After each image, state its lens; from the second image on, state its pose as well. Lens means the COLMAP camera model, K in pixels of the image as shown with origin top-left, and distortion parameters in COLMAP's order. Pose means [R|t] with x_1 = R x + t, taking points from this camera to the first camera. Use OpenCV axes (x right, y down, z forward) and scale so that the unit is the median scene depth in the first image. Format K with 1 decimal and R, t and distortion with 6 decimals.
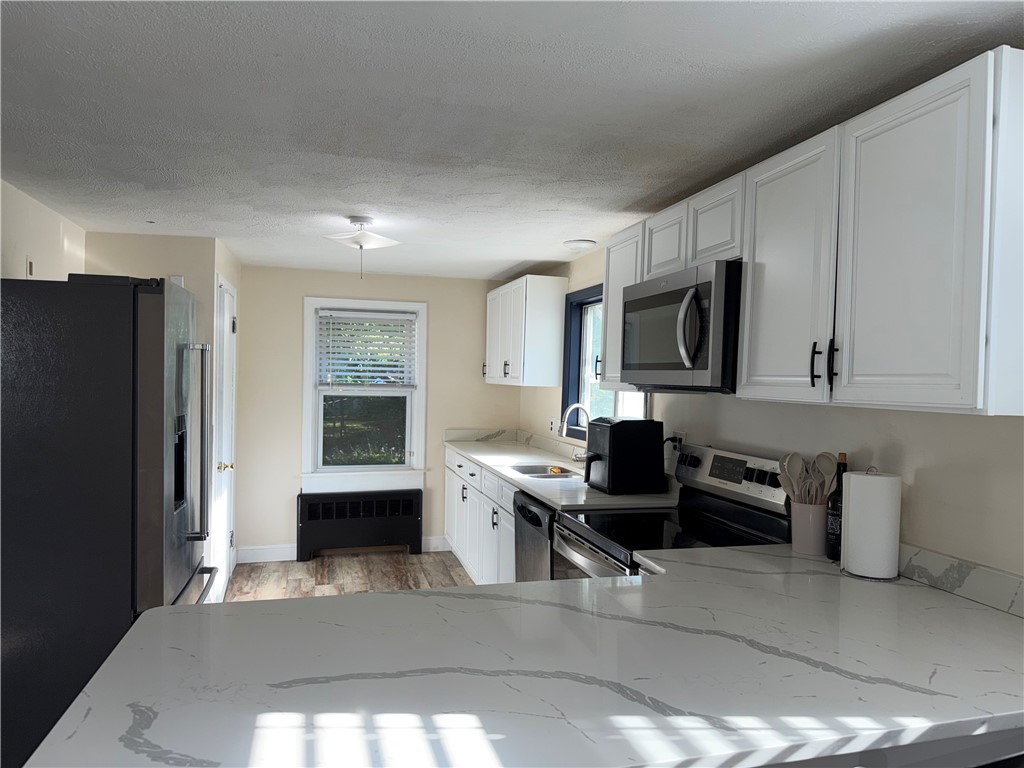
lens RADIAL K [[725.7, 0, 517.0], [0, 725.7, 386.4], [0, 0, 1]] dist [0.128549, -0.176636]
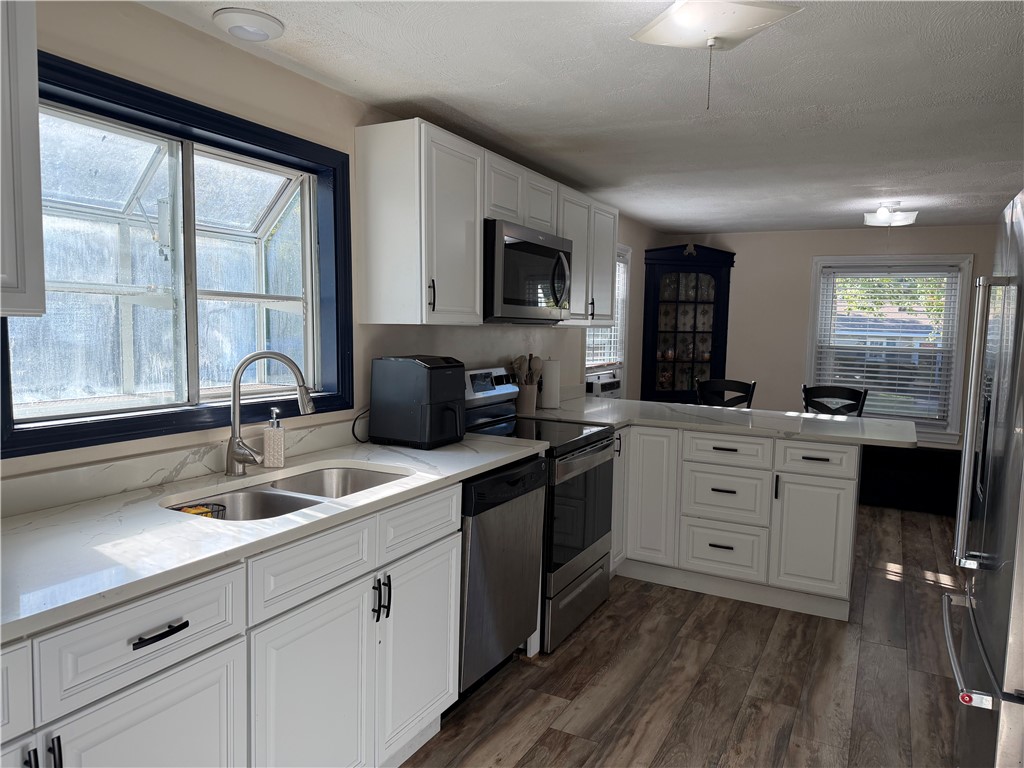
lens RADIAL K [[725.7, 0, 517.0], [0, 725.7, 386.4], [0, 0, 1]] dist [0.128549, -0.176636]
pose [[-0.742102, -0.094763, 0.663555, -0.465060], [-0.031810, 0.993819, 0.106354, -0.013913], [-0.669532, 0.057818, -0.740530, 1.468927]]
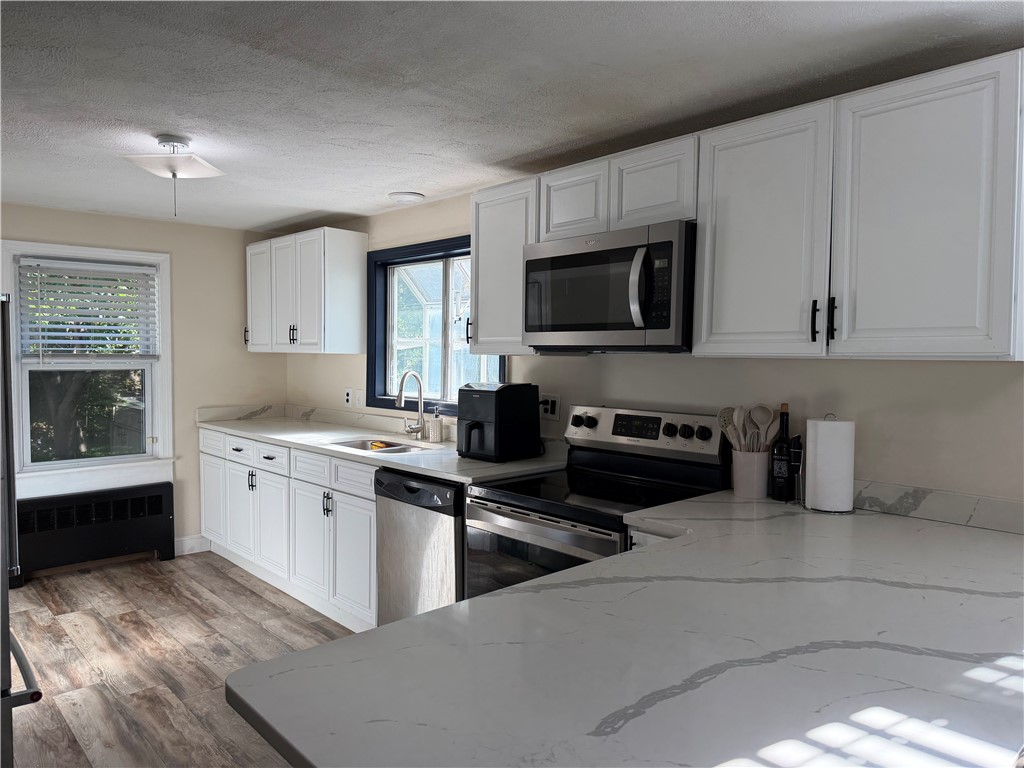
lens RADIAL K [[725.7, 0, 517.0], [0, 725.7, 386.4], [0, 0, 1]] dist [0.128549, -0.176636]
pose [[0.888539, -0.037128, 0.457296, -0.258300], [0.018390, 0.998801, 0.045361, 0.004504], [-0.458433, -0.031895, 0.888157, 0.129054]]
